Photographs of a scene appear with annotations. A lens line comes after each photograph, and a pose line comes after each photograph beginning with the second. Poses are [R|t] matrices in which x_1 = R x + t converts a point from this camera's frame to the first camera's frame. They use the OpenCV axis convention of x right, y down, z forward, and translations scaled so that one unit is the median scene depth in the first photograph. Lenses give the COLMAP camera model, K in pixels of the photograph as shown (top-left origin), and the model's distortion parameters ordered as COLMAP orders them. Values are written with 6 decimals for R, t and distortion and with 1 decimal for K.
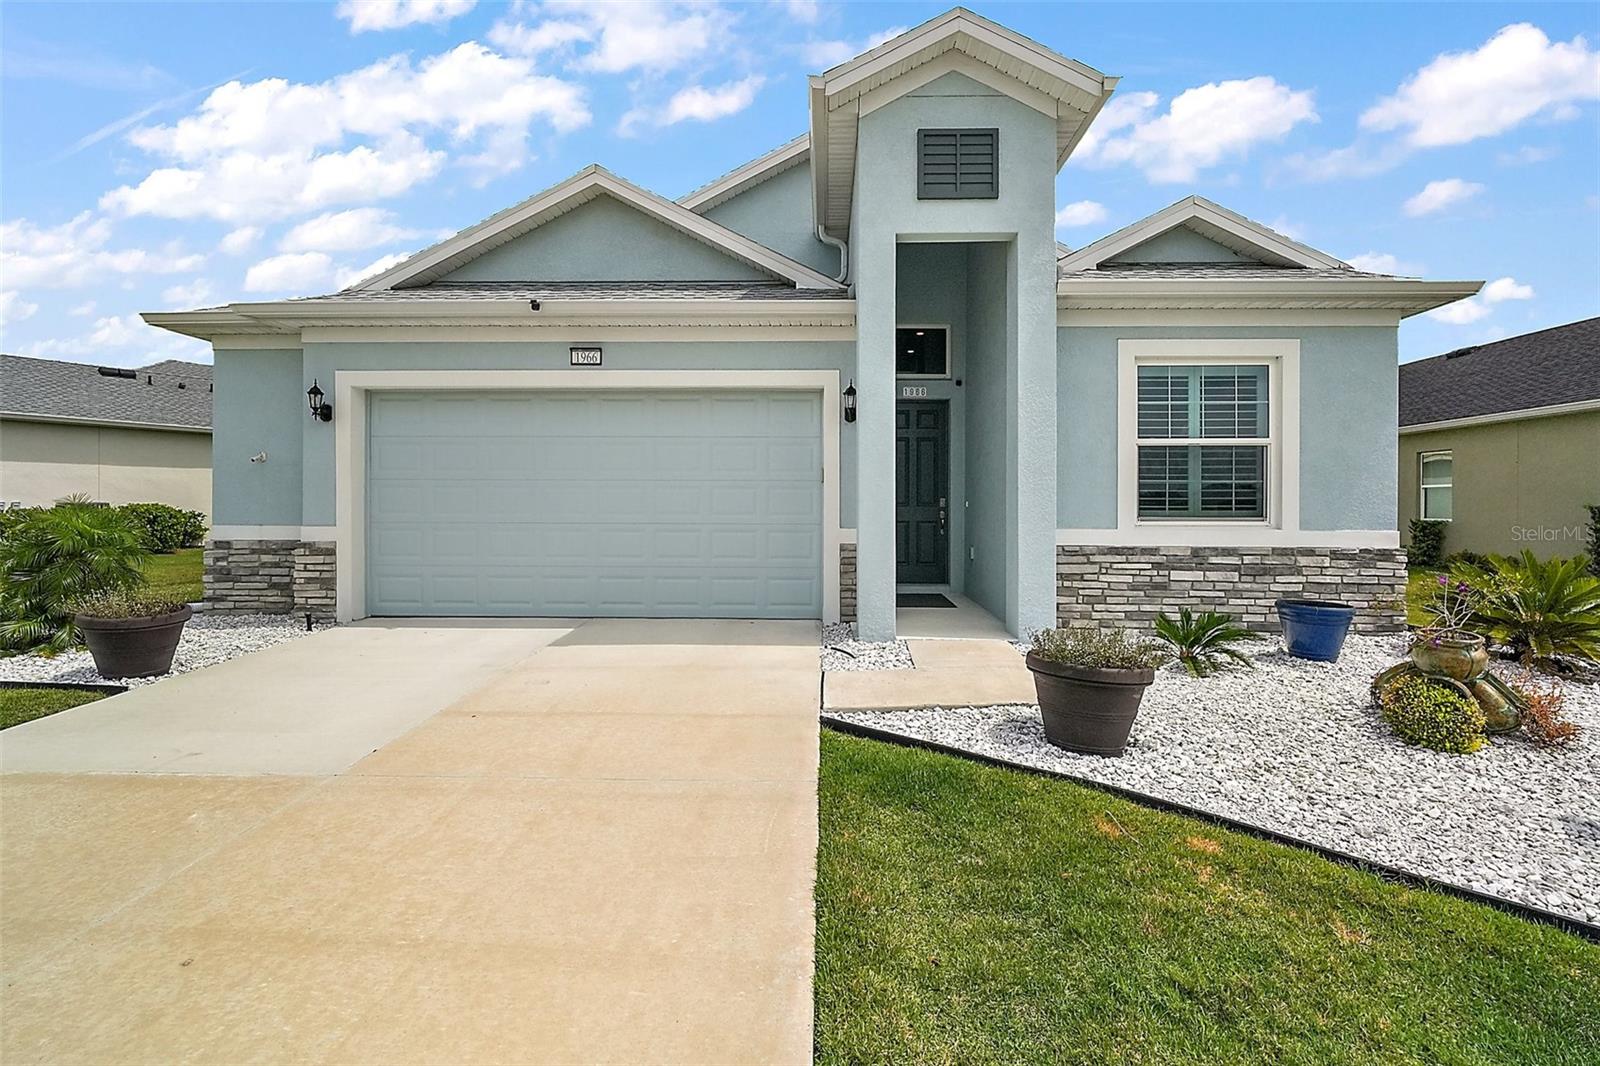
lens RADIAL K [[745.9, 0, 797.9], [0, 745.9, 515.8], [0, 0, 1]] dist [-0.002032, -0.000395]
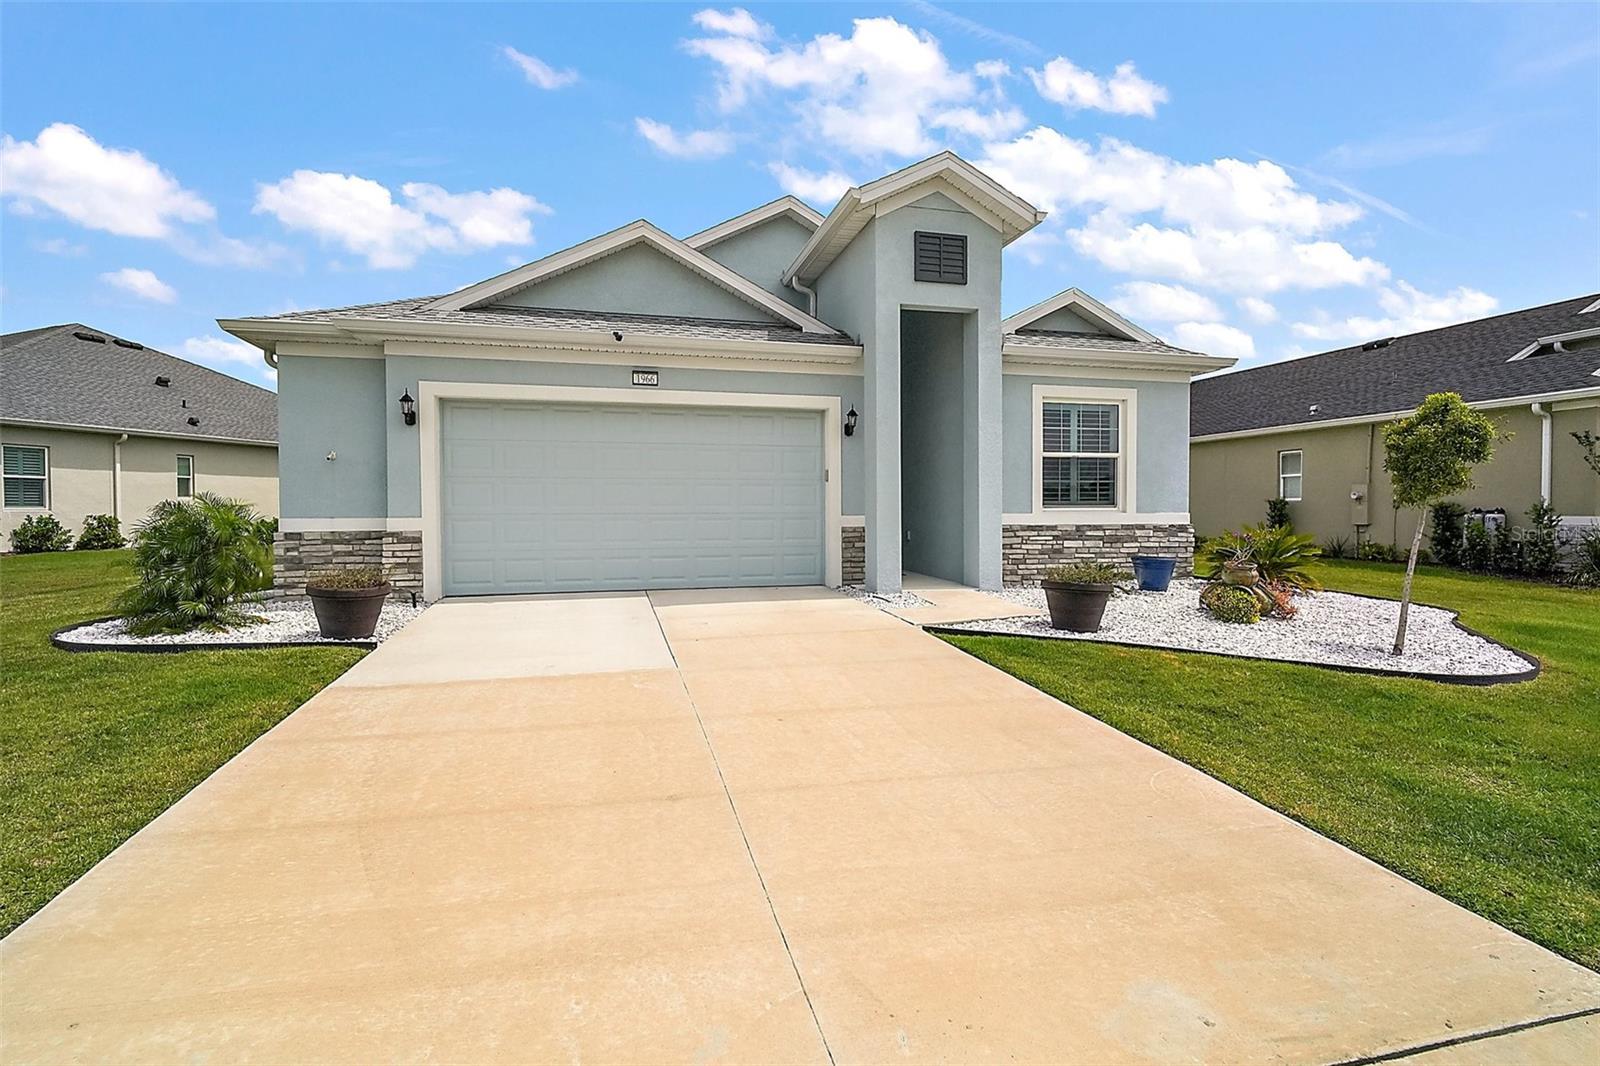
lens RADIAL K [[743.7, 0, 800.0], [0, 743.7, 533.0], [0, 0, 1]] dist [0.000891, 0.000058]
pose [[0.960951, -0.015041, 0.276308, -0.414947], [0.009670, 0.999737, 0.020791, 0.021547], [-0.276548, -0.017307, 0.960844, -0.283362]]
